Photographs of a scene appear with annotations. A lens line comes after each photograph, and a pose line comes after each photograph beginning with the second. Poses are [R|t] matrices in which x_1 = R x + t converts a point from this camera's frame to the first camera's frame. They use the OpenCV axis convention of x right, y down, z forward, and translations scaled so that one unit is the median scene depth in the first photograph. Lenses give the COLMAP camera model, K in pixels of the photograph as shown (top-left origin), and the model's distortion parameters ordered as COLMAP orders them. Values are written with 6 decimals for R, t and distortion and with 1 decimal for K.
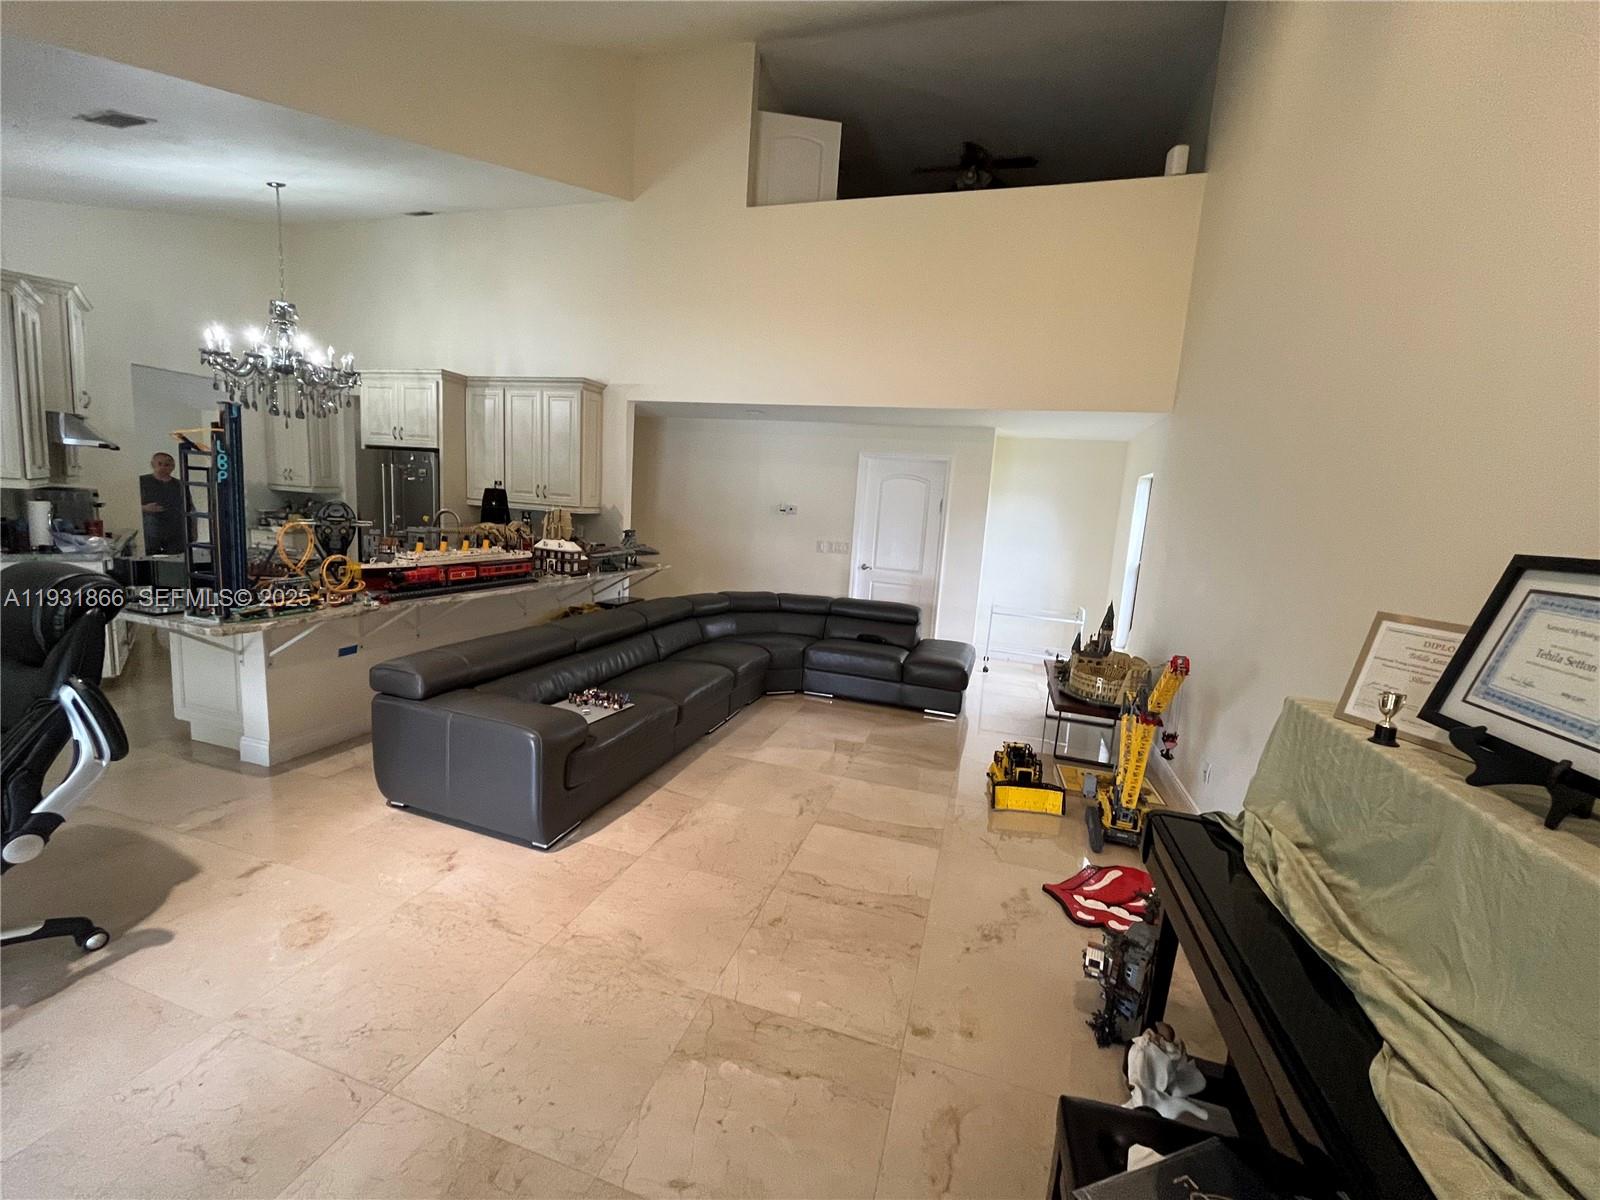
lens RADIAL K [[652.5, 0, 802.1], [0, 652.5, 599.9], [0, 0, 1]] dist [-0.003541, 0.000059]
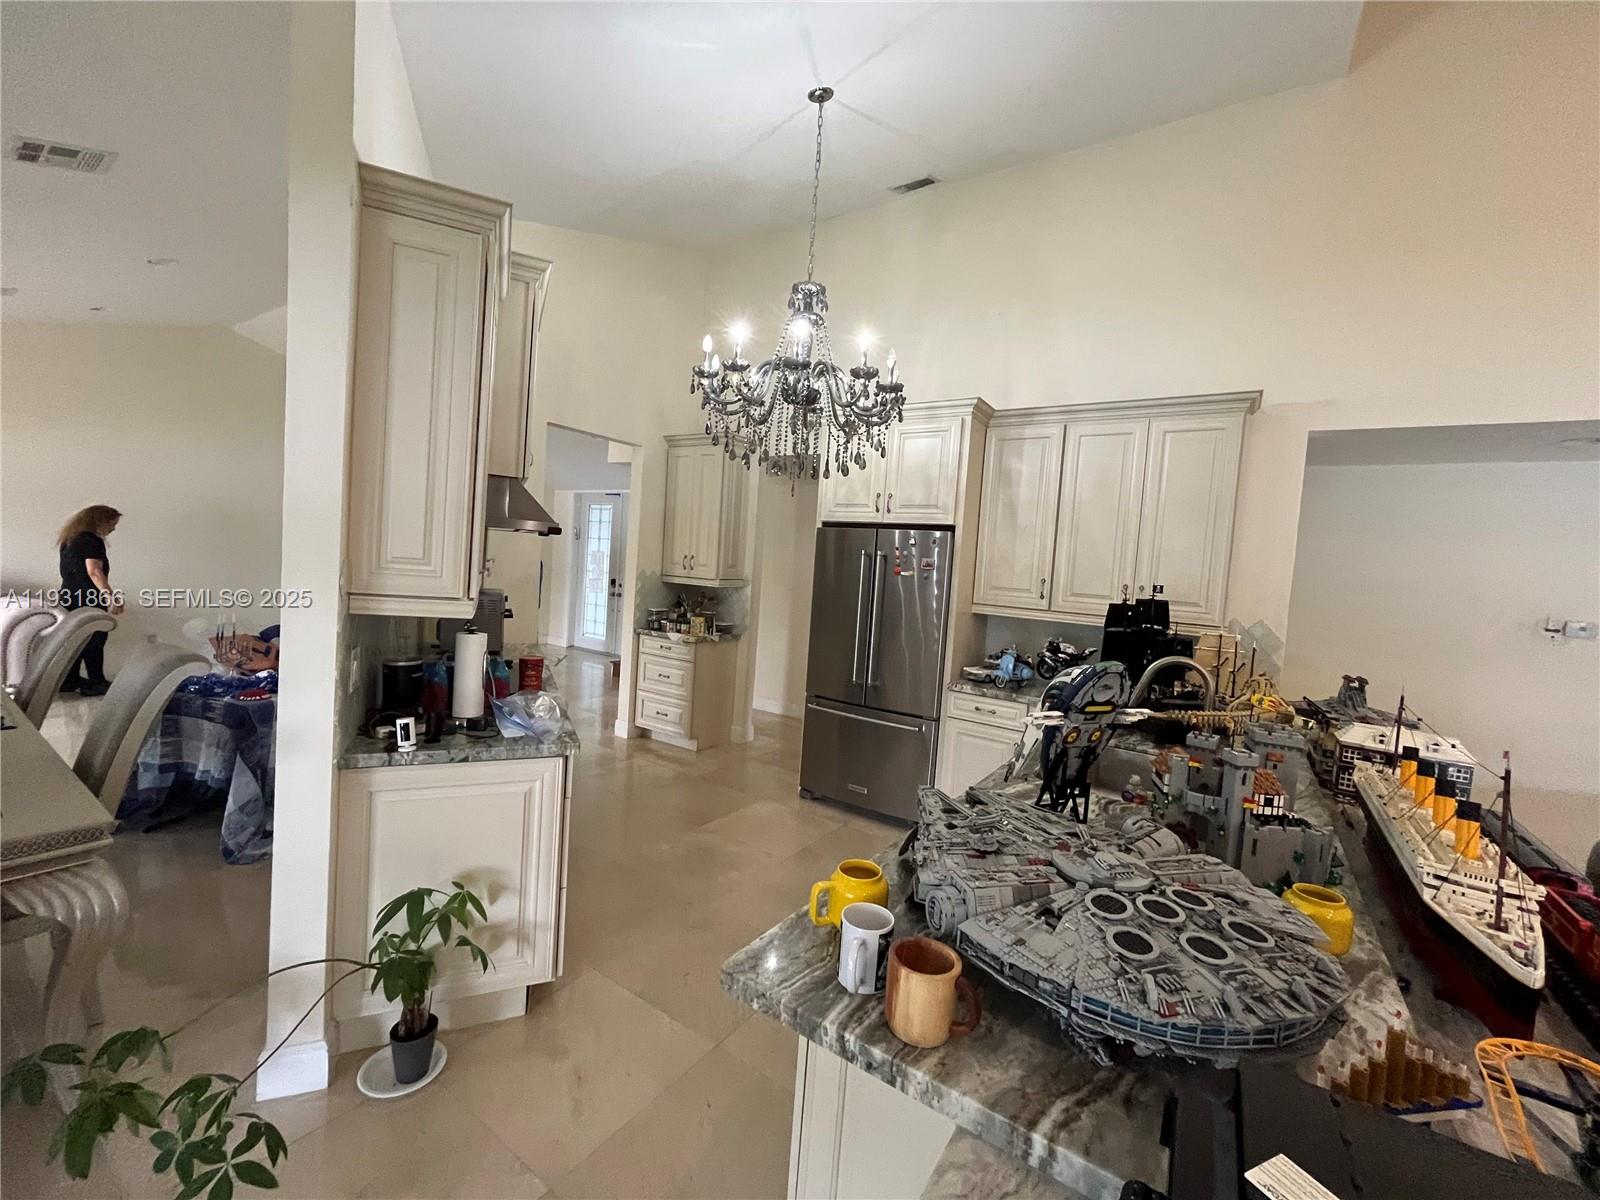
lens RADIAL K [[652.5, 0, 802.1], [0, 652.5, 599.9], [0, 0, 1]] dist [-0.003541, 0.000059]
pose [[0.953531, 0.015146, -0.300914, -0.499287], [-0.047683, 0.993735, -0.101078, -0.091527], [0.297498, 0.110729, 0.948280, 0.375871]]
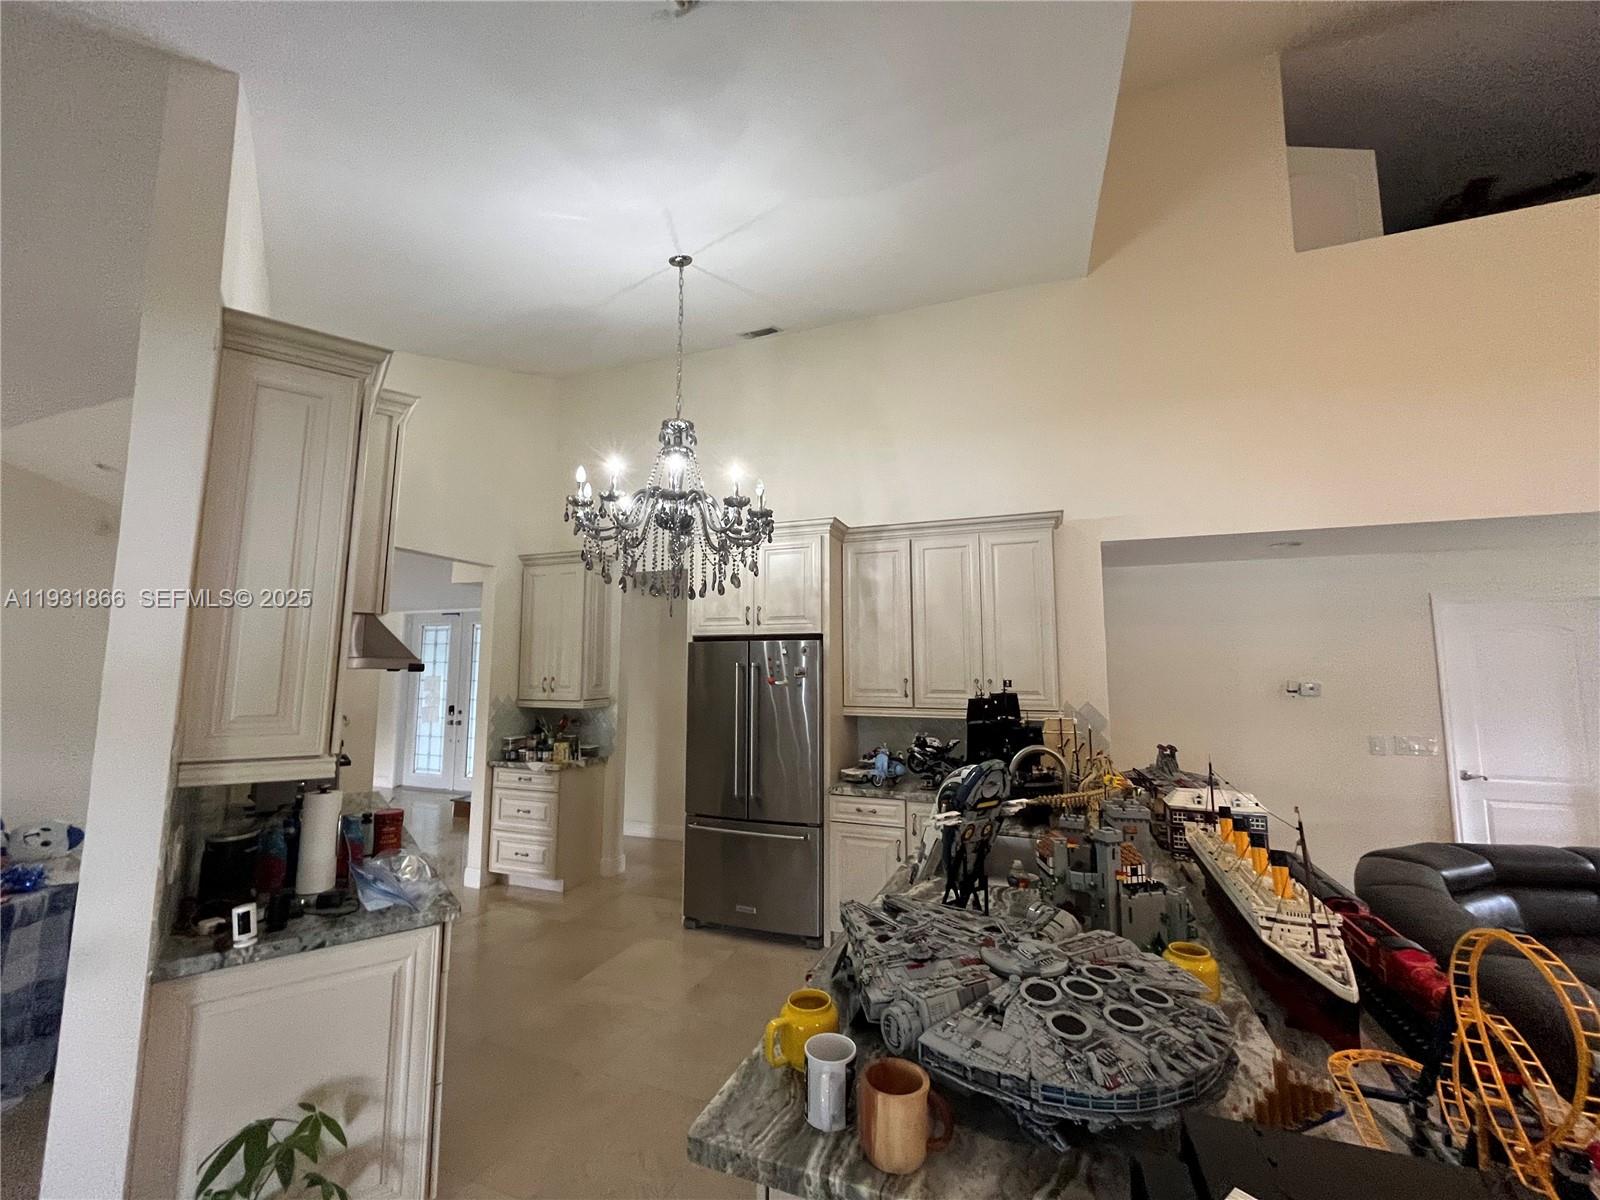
lens RADIAL K [[652.5, 0, 802.1], [0, 652.5, 599.9], [0, 0, 1]] dist [-0.003541, 0.000059]
pose [[0.994579, -0.074183, -0.072863, -0.517823], [0.053480, 0.965886, -0.253387, -0.098835], [0.089174, 0.248117, 0.964617, 0.354282]]
